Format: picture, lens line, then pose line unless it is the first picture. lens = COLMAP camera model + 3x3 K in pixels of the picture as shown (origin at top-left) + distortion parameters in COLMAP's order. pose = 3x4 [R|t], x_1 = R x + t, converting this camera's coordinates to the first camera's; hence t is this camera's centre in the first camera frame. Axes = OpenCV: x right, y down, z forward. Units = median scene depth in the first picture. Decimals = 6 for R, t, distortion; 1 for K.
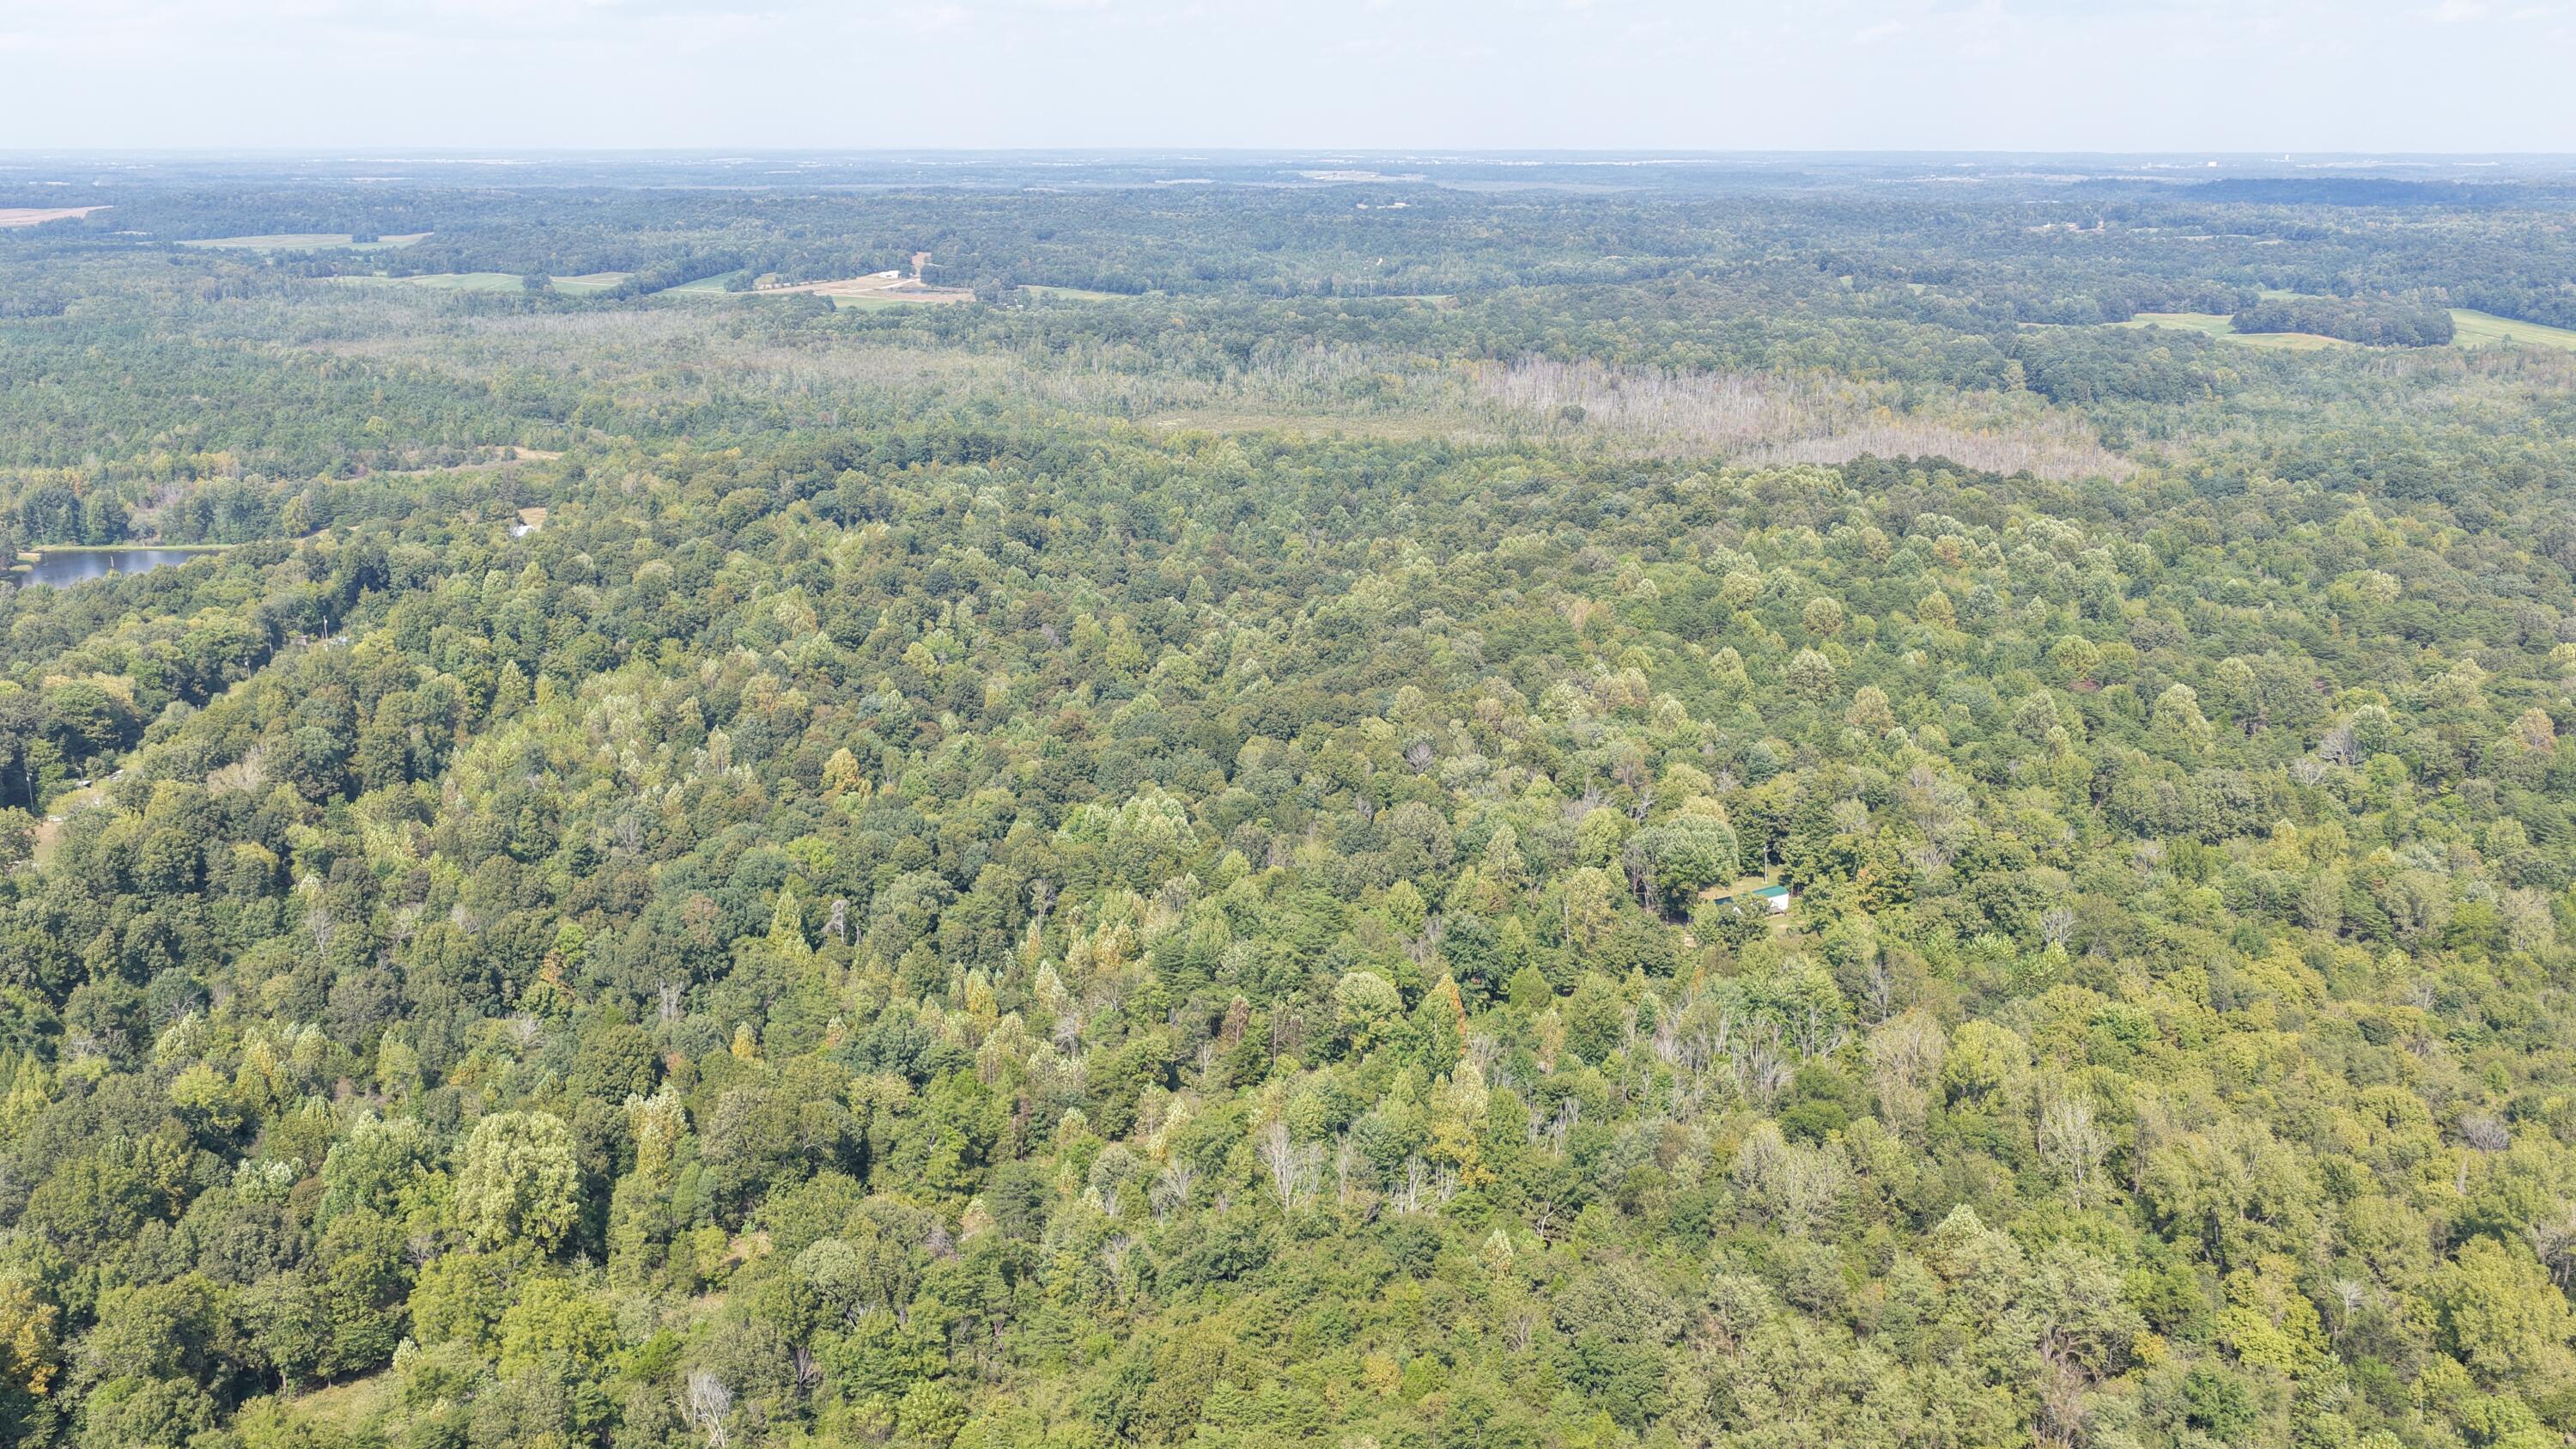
lens RADIAL K [[2142.1, 0, 1284.3], [0, 2142.1, 720.4], [0, 0, 1]] dist [-0.020581, 0.048063]
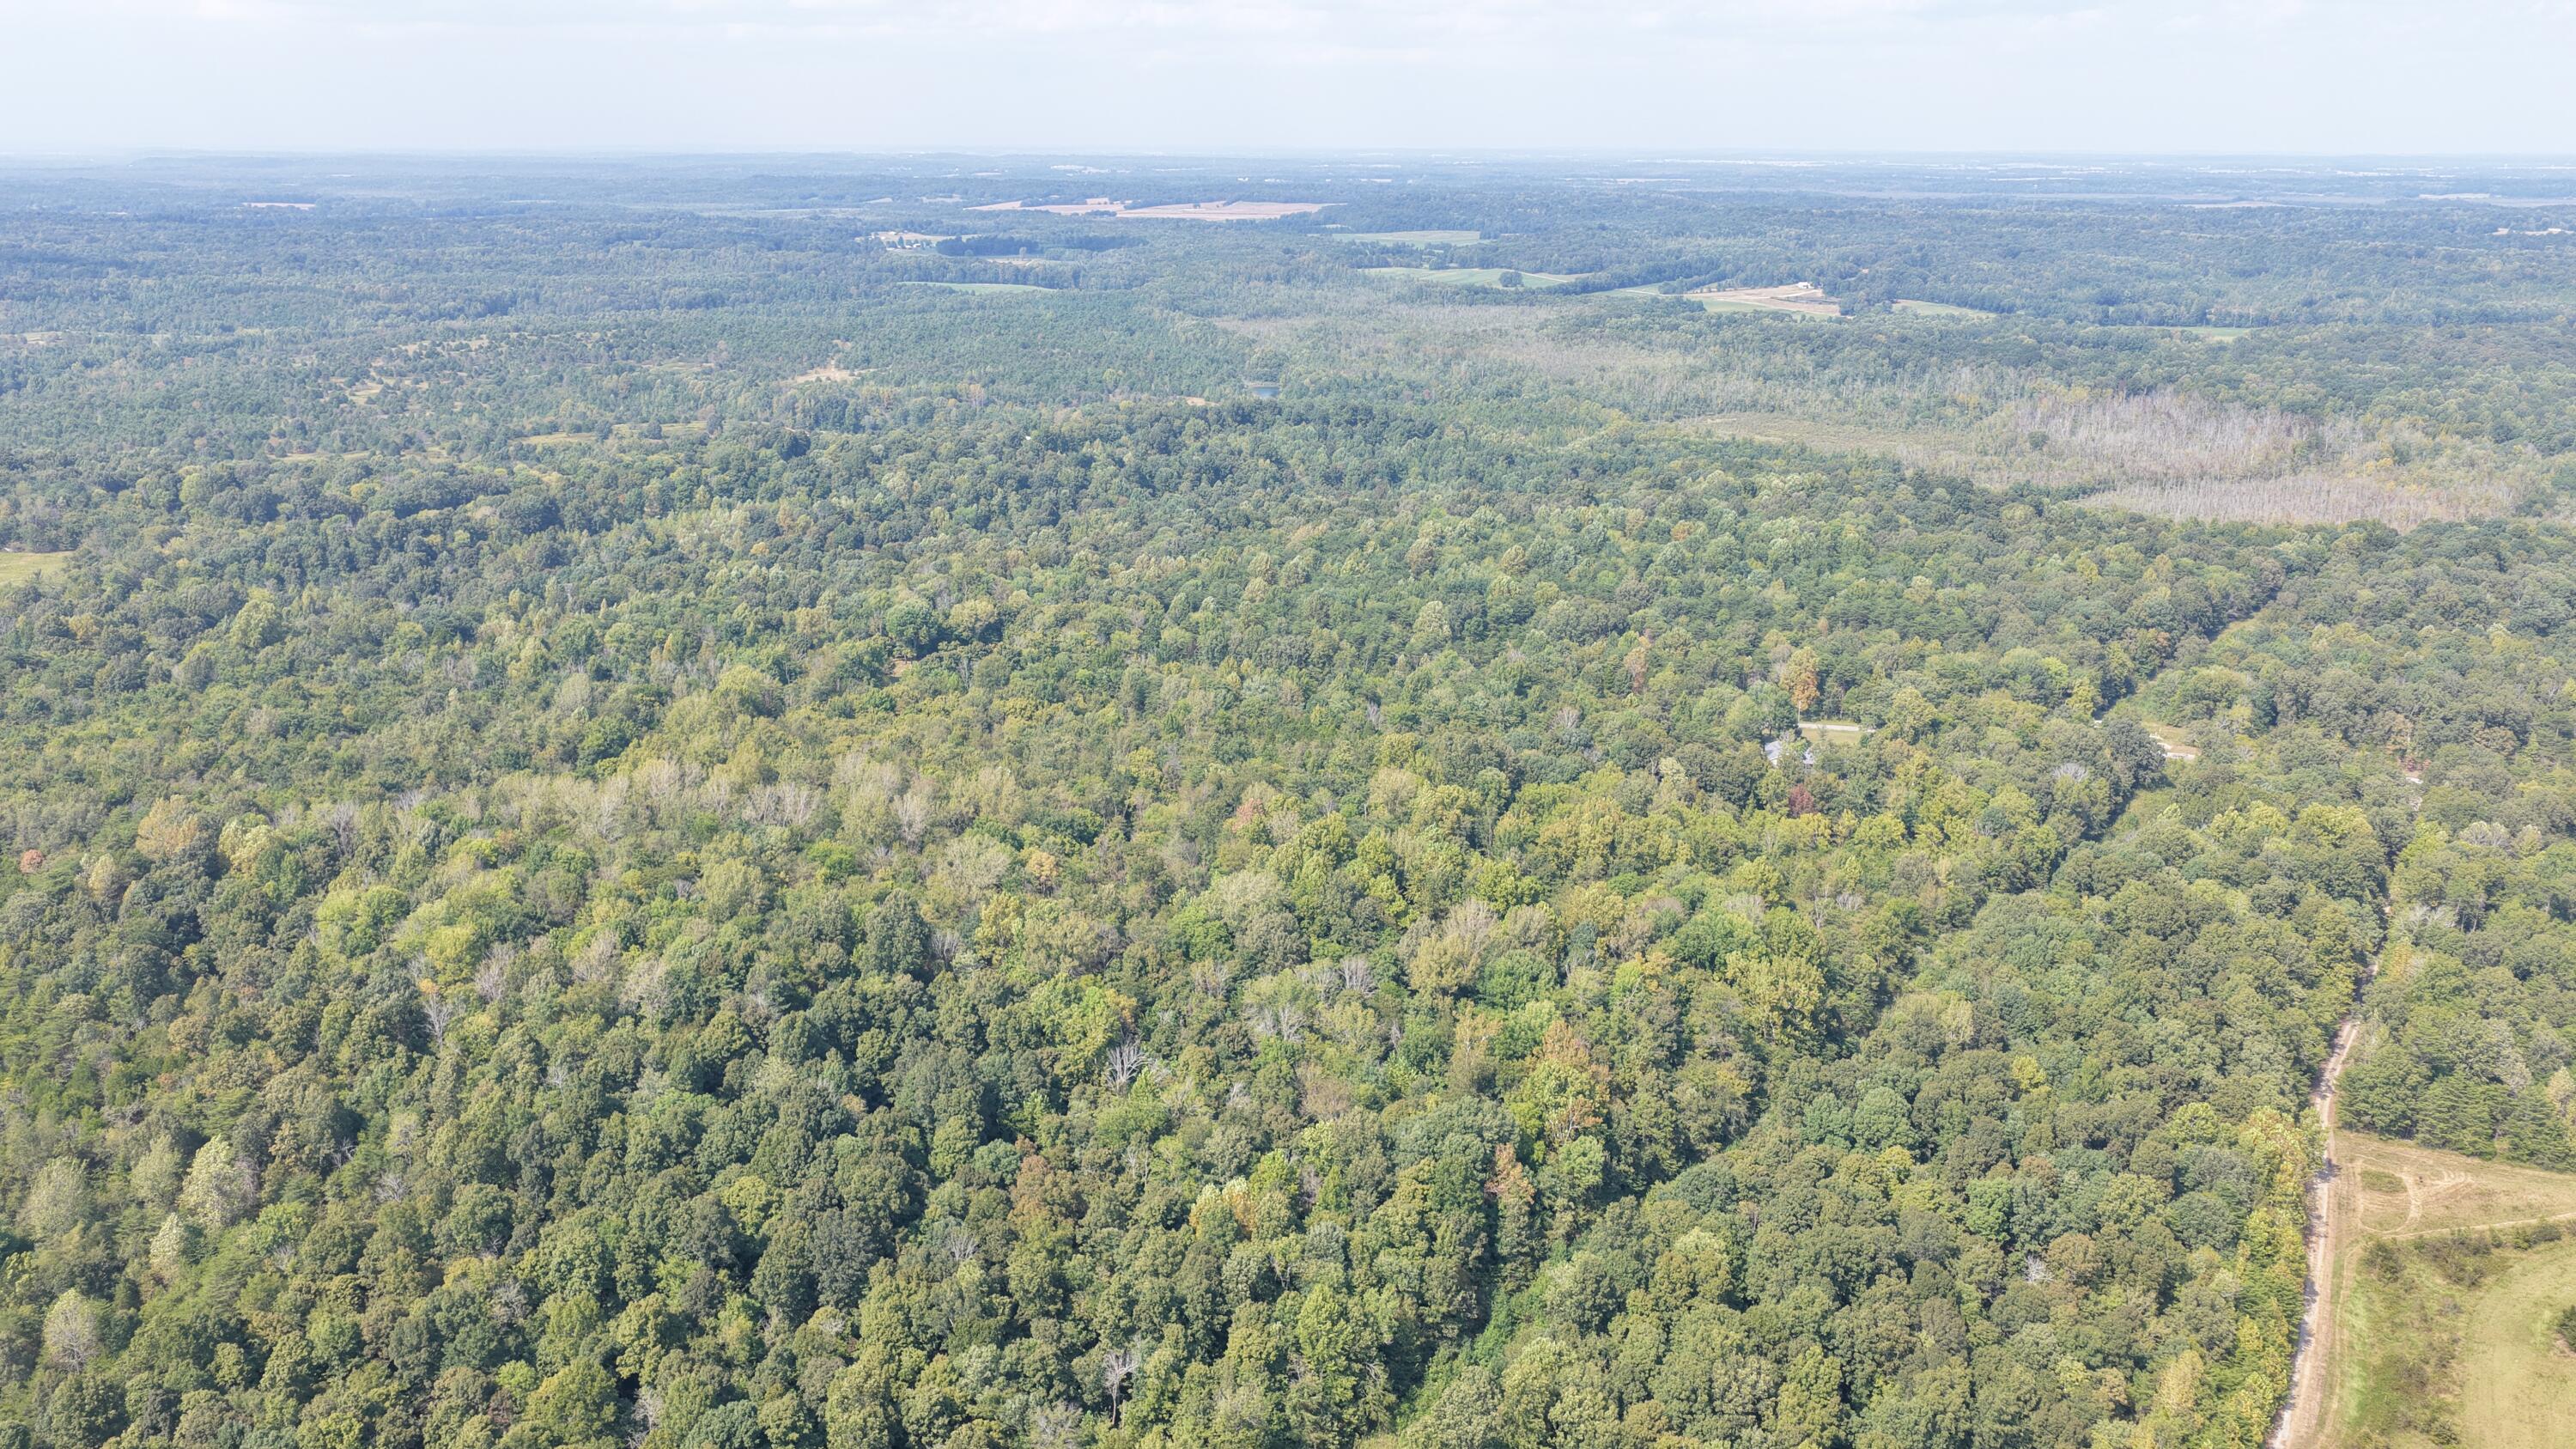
lens RADIAL K [[2142.1, 0, 1276.2], [0, 2142.1, 729.5], [0, 0, 1]] dist [-0.020581, 0.048063]
pose [[0.823767, 0.154114, -0.545579, 0.222516], [-0.152186, 0.987134, 0.049059, 0.003982], [0.546120, 0.042616, 0.836622, -0.052866]]
